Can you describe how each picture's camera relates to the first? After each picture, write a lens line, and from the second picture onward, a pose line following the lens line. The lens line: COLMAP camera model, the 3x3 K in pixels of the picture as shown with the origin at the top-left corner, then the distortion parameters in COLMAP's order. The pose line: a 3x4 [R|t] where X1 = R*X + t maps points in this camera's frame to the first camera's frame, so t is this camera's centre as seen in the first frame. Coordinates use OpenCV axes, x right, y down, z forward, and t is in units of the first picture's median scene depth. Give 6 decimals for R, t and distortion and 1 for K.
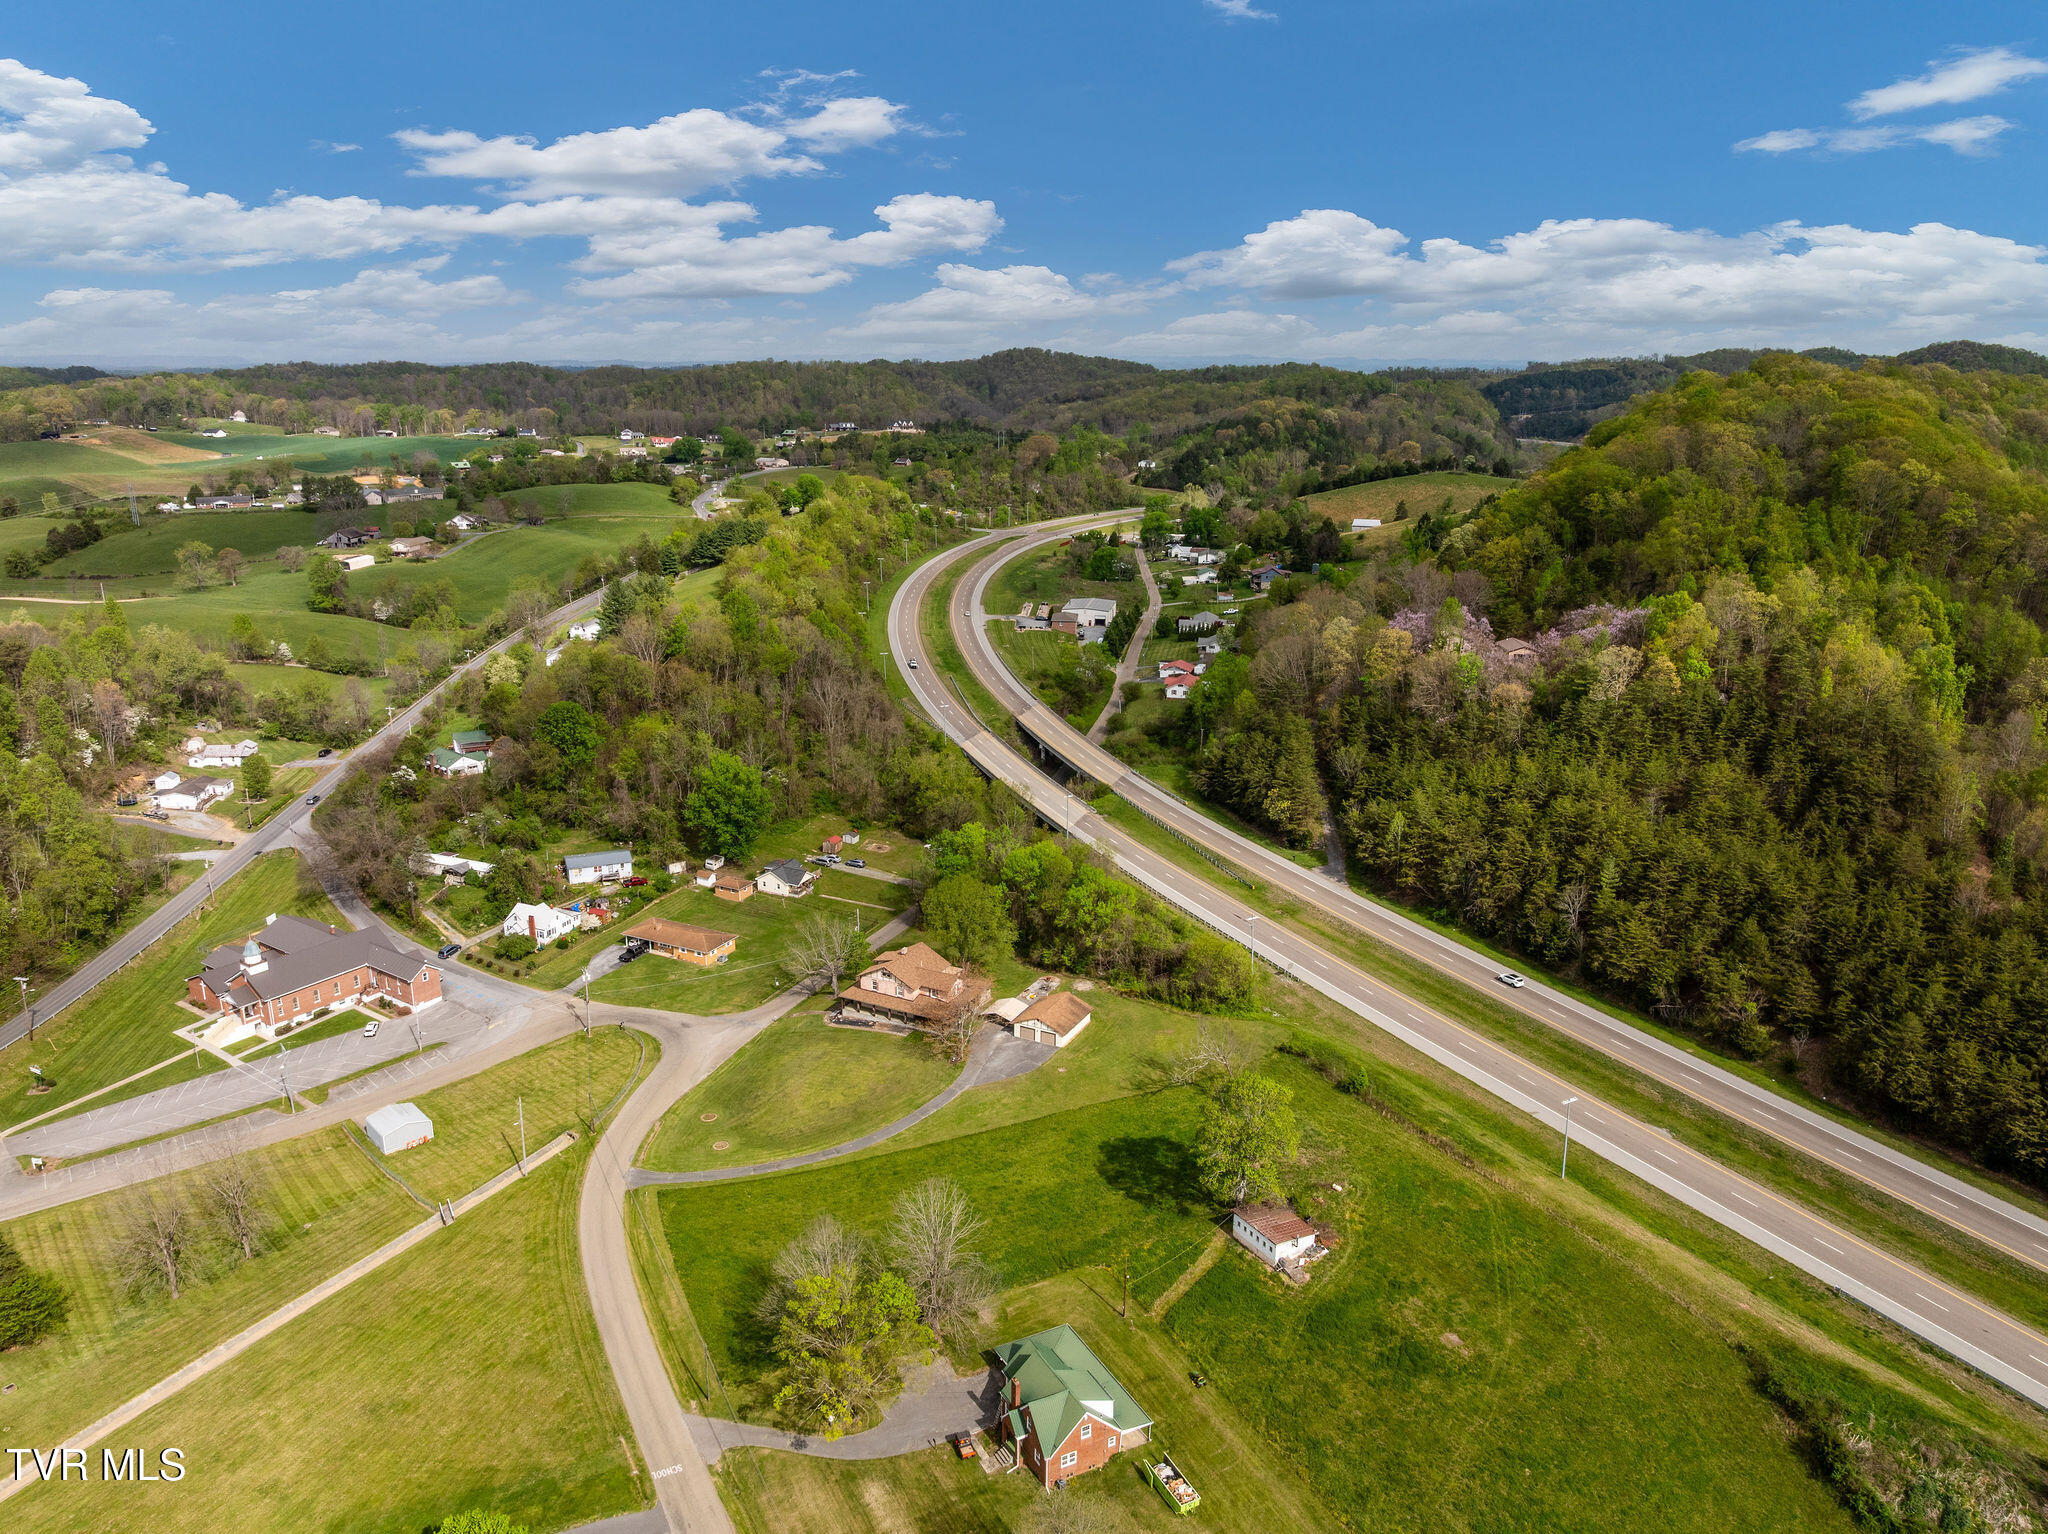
lens RADIAL K [[1447.3, 0, 1036.0], [0, 1447.3, 762.7], [0, 0, 1]] dist [-0.030543, -0.011894]
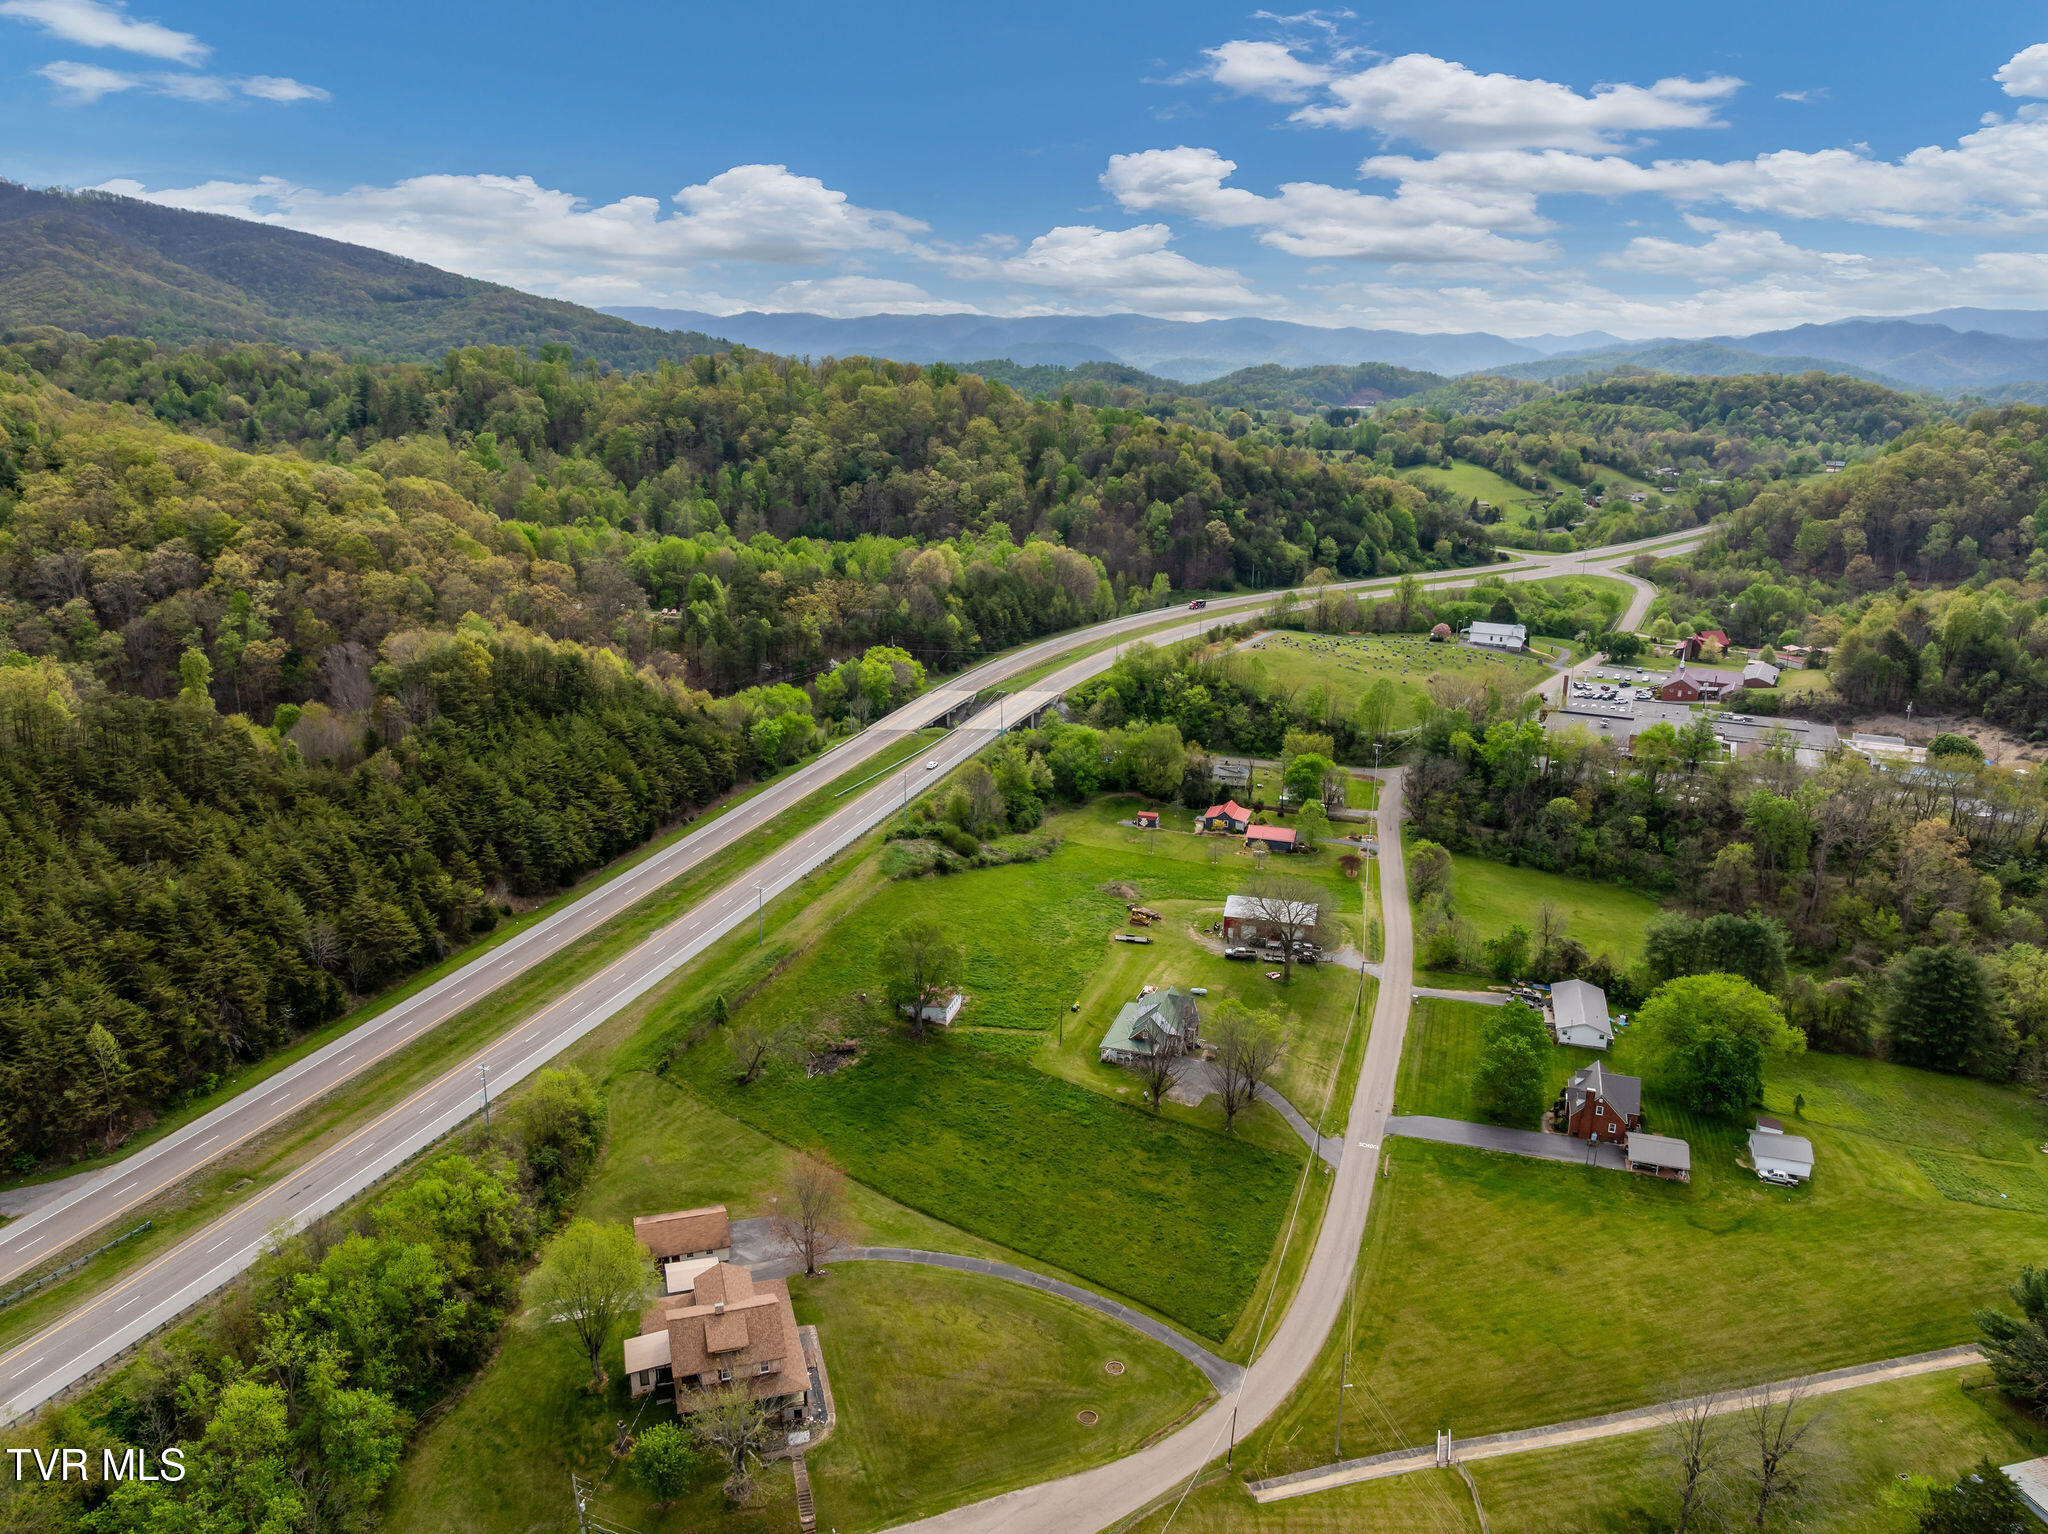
lens RADIAL K [[1447.3, 0, 1036.0], [0, 1447.3, 762.7], [0, 0, 1]] dist [-0.030543, -0.011894]
pose [[-0.694510, -0.209095, 0.688429, -0.581320], [0.174734, 0.879174, 0.443307, -0.344278], [-0.697943, 0.428173, -0.574059, 1.166829]]
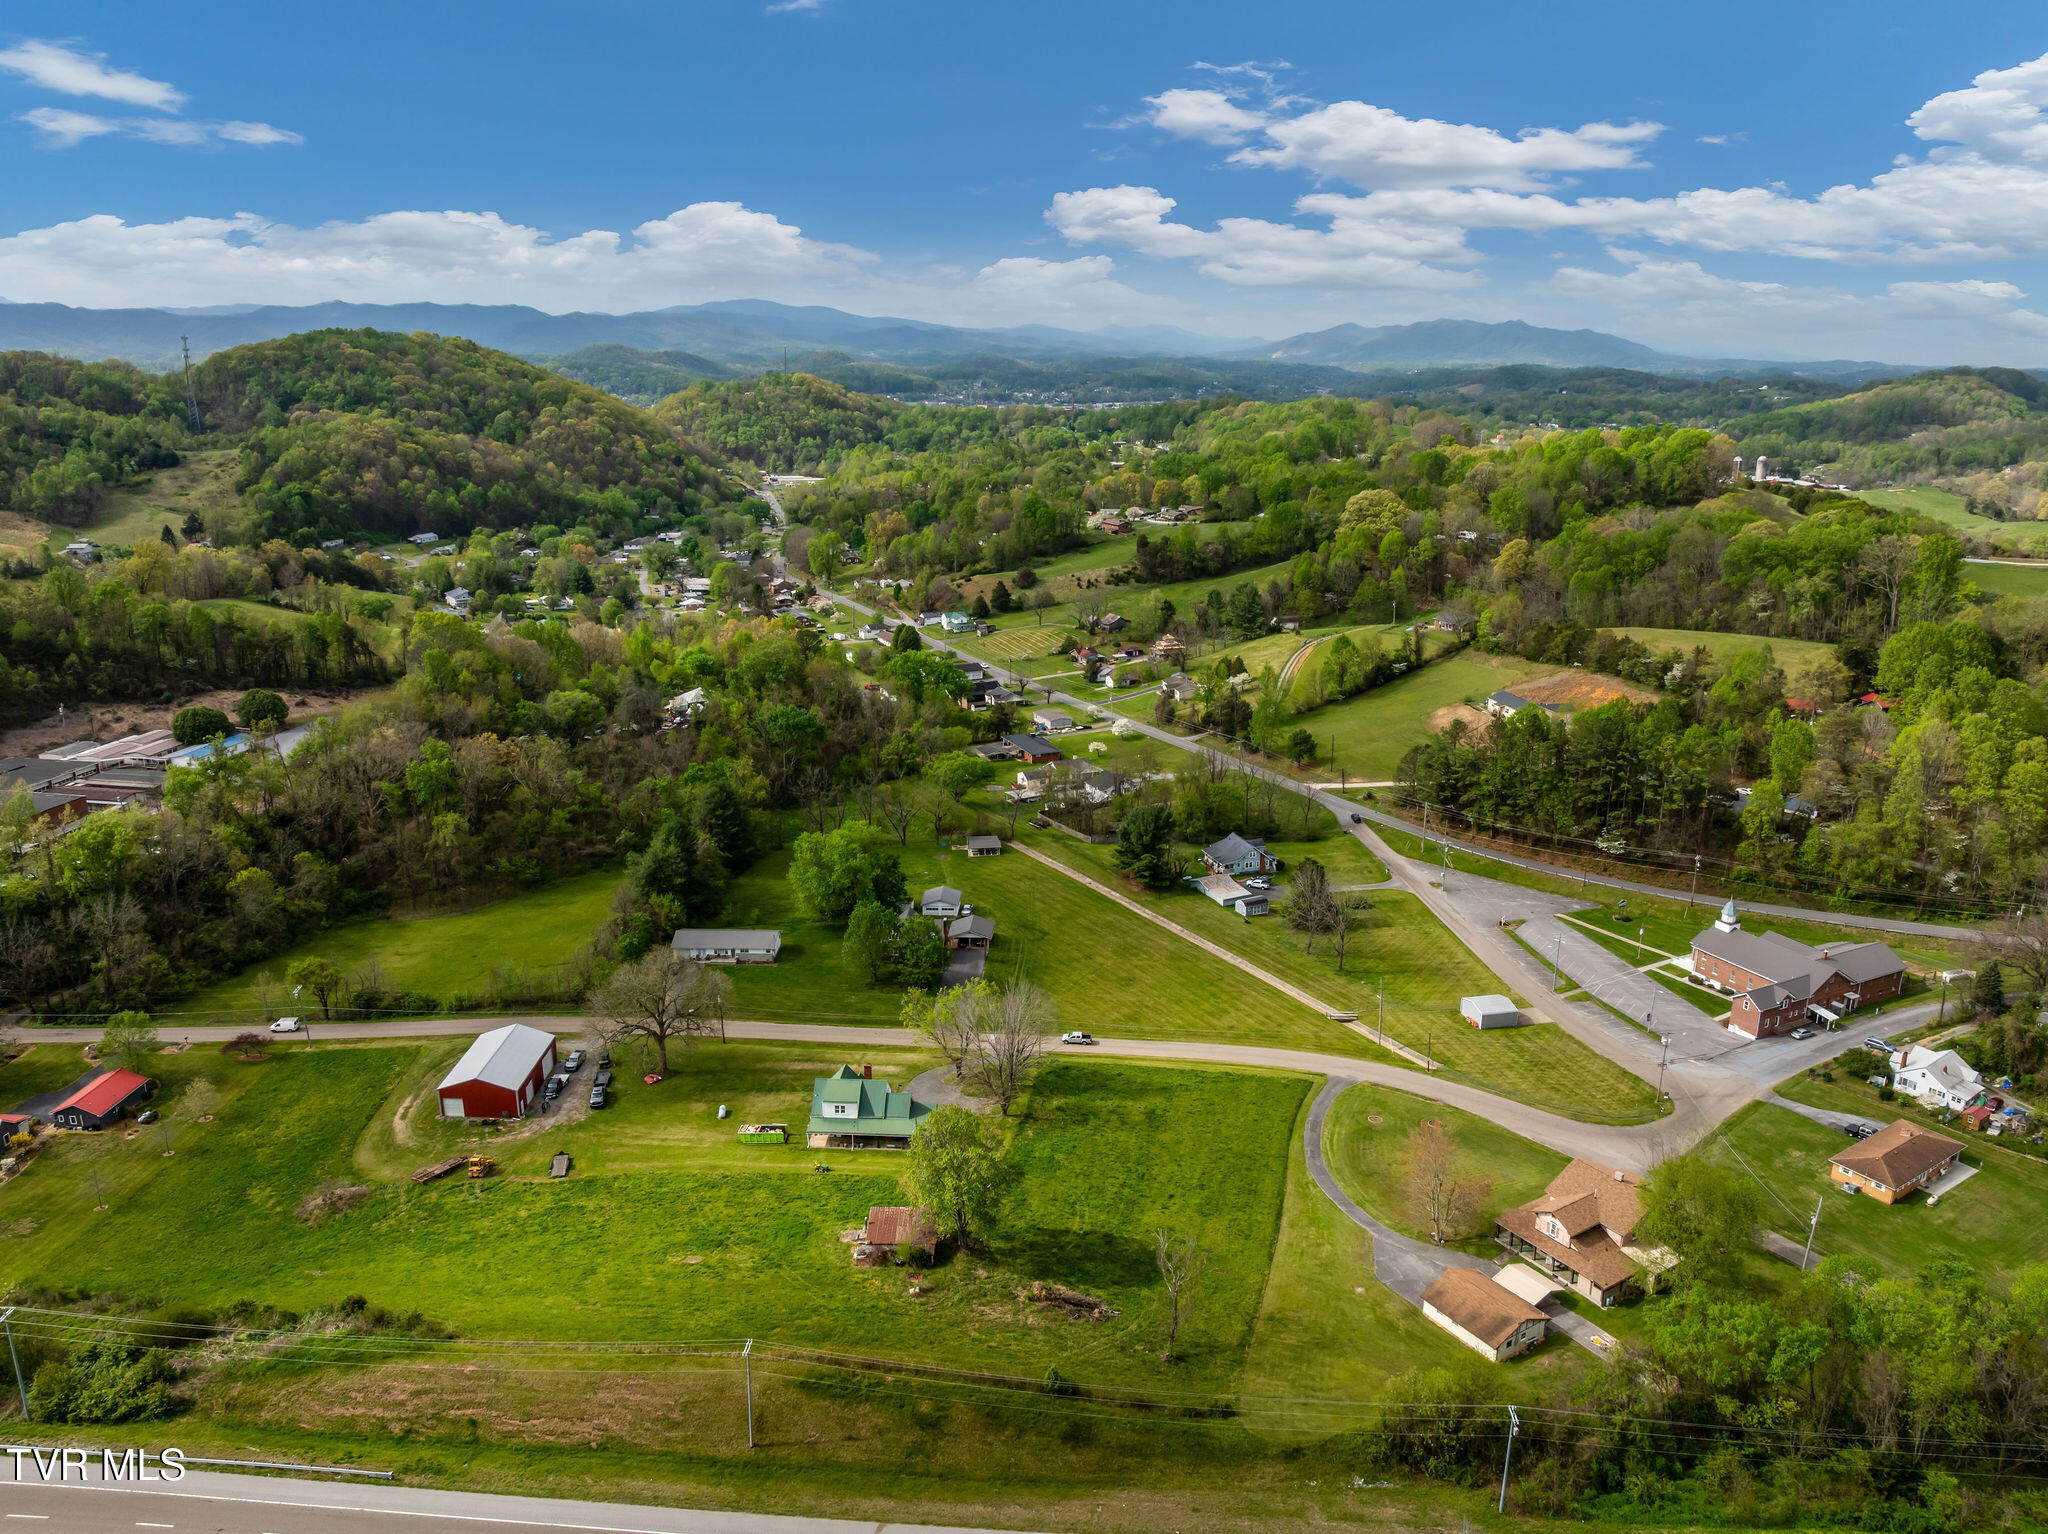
lens RADIAL K [[1447.3, 0, 1036.0], [0, 1447.3, 762.7], [0, 0, 1]] dist [-0.030543, -0.011894]
pose [[-0.512170, 0.222408, -0.829588, 0.630445], [-0.240513, 0.890107, 0.387121, -0.274167], [0.824521, 0.397798, -0.402395, 0.965268]]
